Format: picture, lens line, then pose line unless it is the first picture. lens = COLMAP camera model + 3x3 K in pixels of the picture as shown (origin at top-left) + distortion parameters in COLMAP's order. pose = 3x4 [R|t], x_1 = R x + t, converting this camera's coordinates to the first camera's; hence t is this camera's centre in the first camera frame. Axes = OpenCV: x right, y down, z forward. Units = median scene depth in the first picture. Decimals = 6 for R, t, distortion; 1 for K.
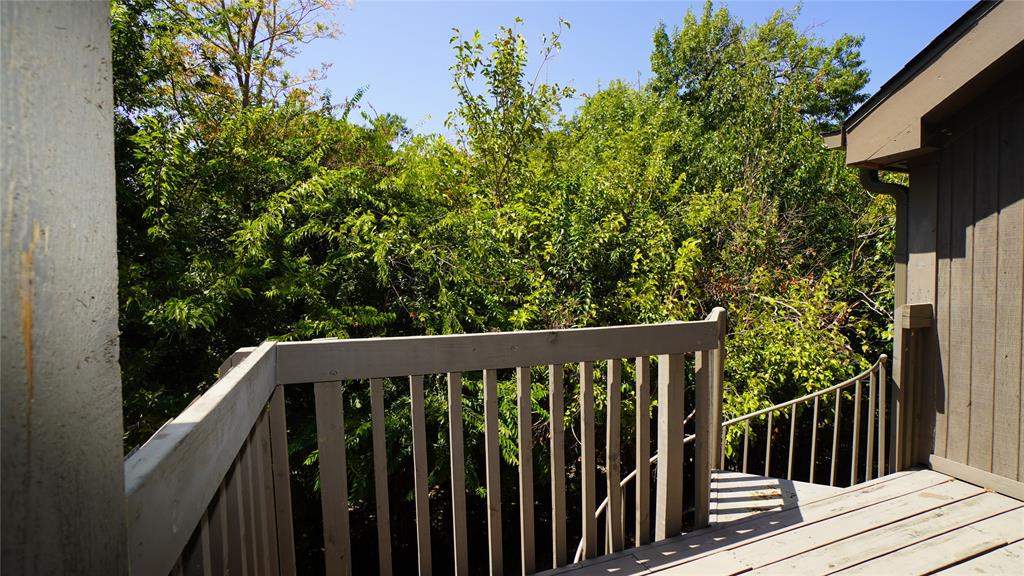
lens RADIAL K [[452.0, 0, 505.6], [0, 452.0, 285.1], [0, 0, 1]] dist [-0.060169, 0.021985]
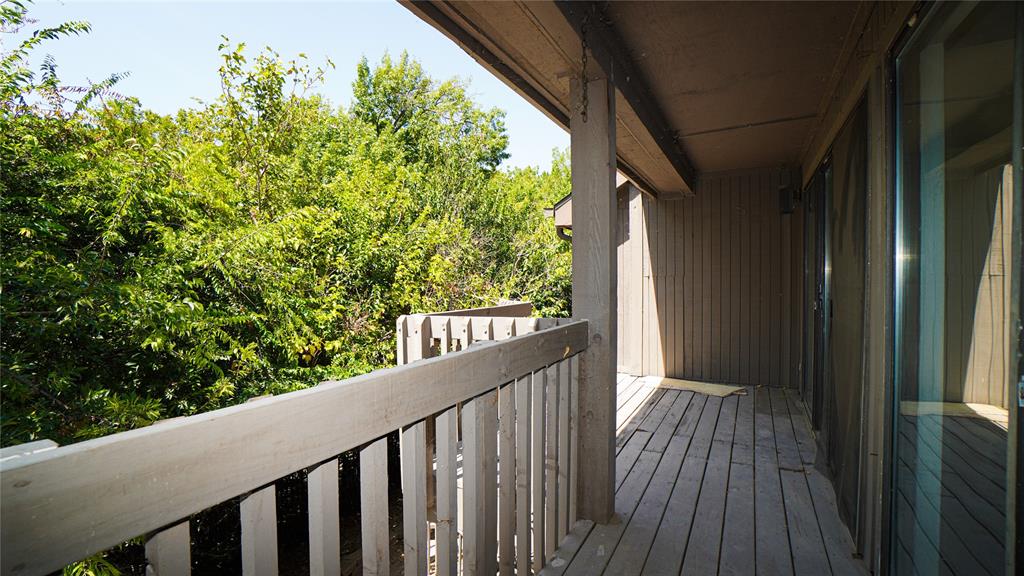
lens RADIAL K [[452.0, 0, 505.6], [0, 452.0, 285.1], [0, 0, 1]] dist [-0.060169, 0.021985]
pose [[0.749891, -0.007076, 0.661523, -0.143323], [0.018599, 0.999773, -0.010389, 0.003370], [-0.661300, 0.020094, 0.749852, -0.074691]]
